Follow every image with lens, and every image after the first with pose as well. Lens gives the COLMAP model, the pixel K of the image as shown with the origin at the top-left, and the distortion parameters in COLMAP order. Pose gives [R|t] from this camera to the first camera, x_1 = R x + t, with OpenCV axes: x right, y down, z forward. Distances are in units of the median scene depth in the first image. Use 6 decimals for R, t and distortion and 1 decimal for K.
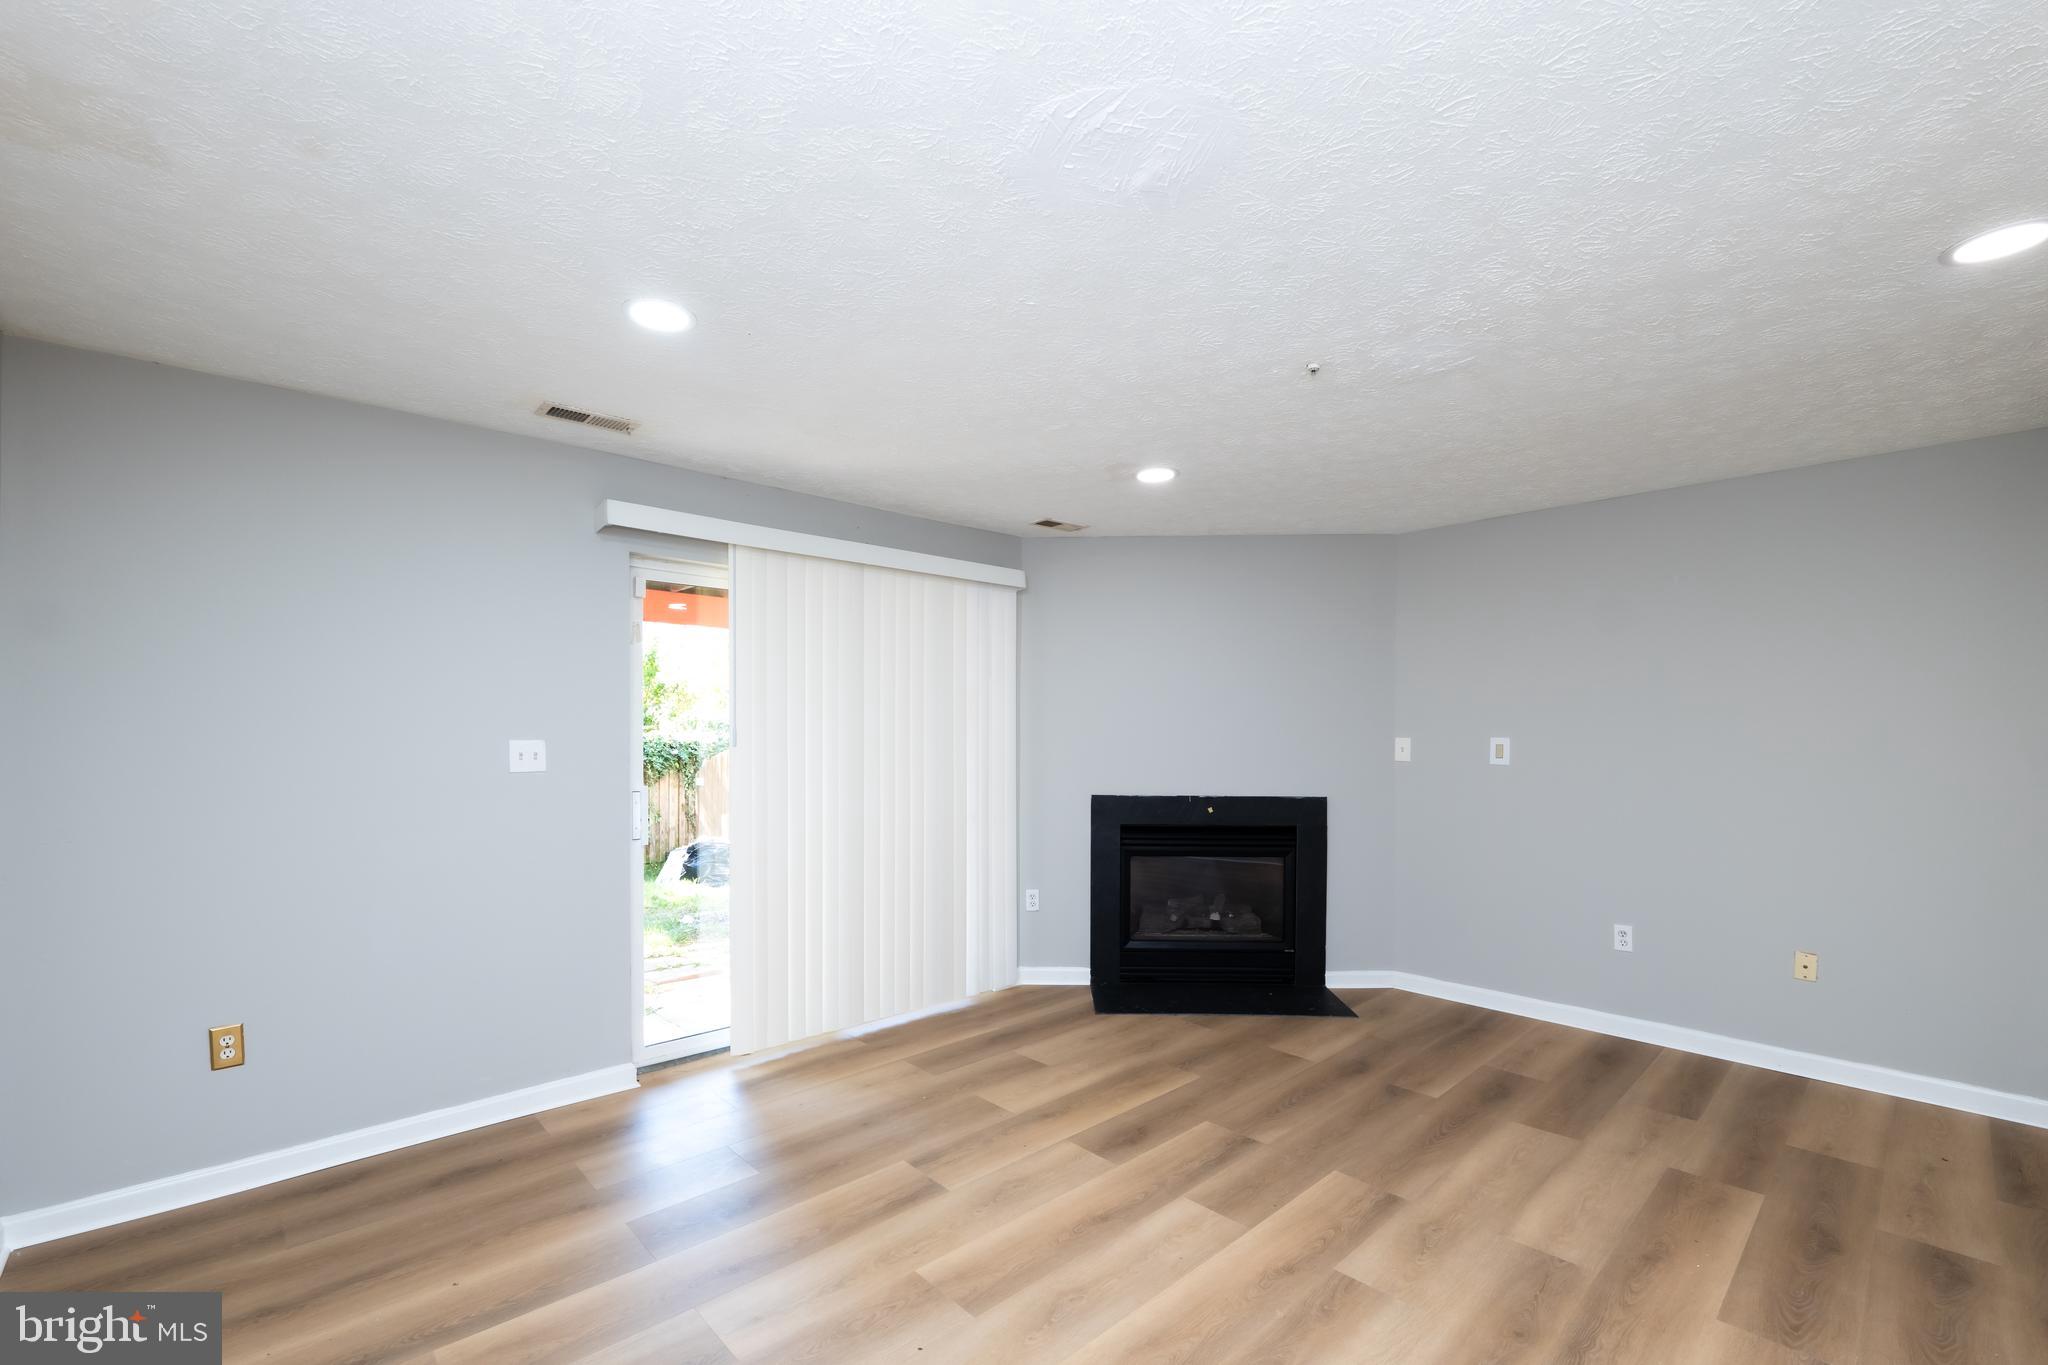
lens RADIAL K [[864.1, 0, 1027.8], [0, 864.1, 739.3], [0, 0, 1]] dist [-0.000934, -0.000219]
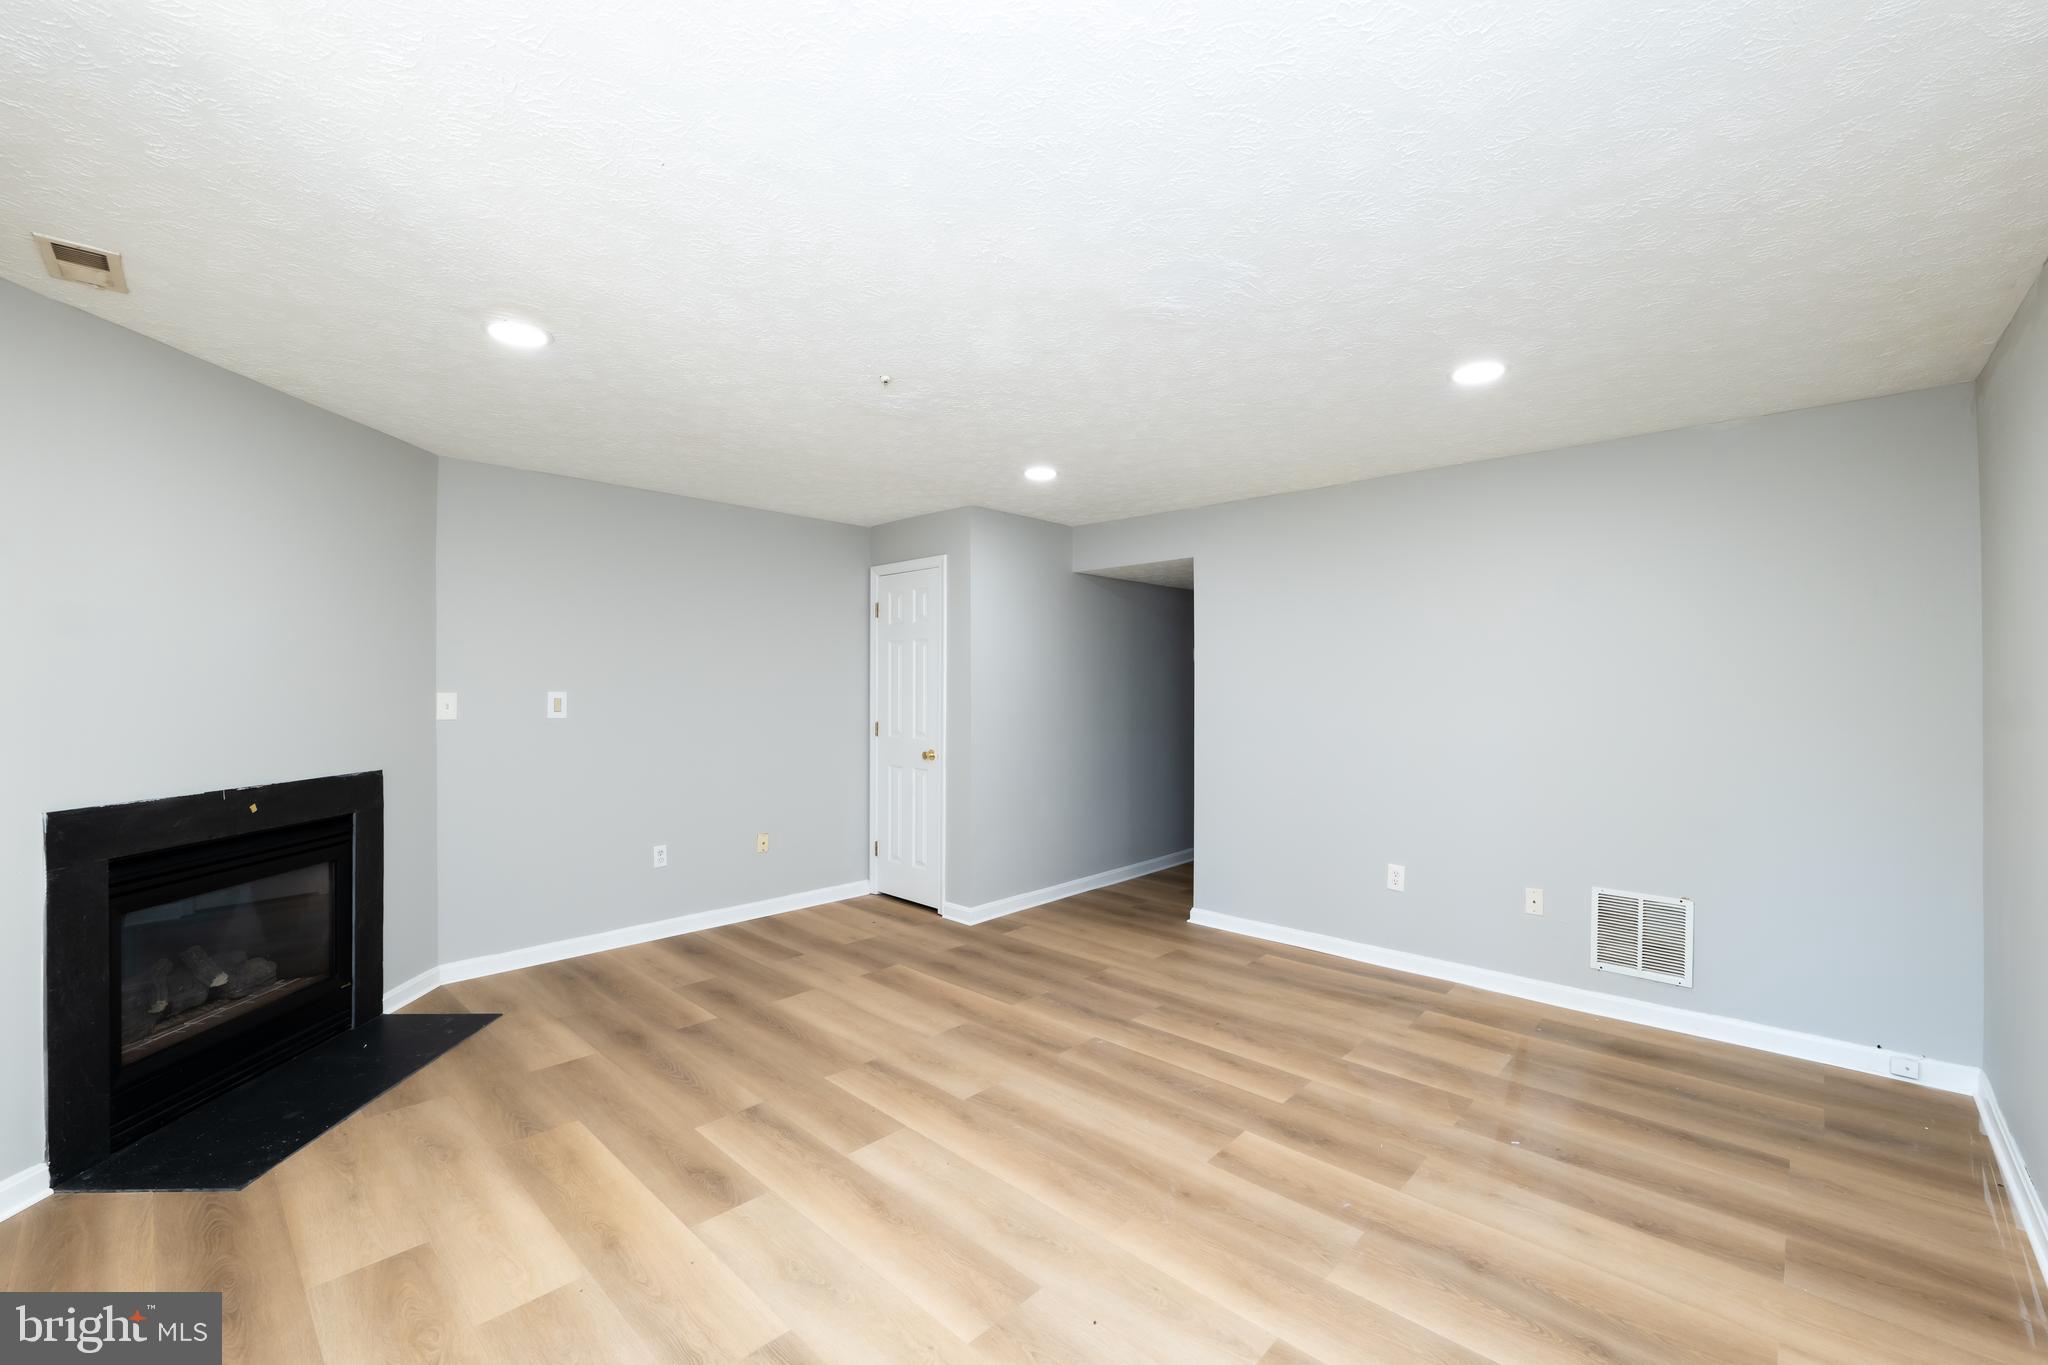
lens RADIAL K [[846.2, 0, 1024.0], [0, 846.2, 682.5], [0, 0, 1]] dist [-0.001810, -0.000224]
pose [[-0.044583, 0.003882, 0.998998, -0.571135], [0.007645, 0.999964, -0.003544, -0.006050], [-0.998976, 0.007479, -0.044611, 0.594739]]
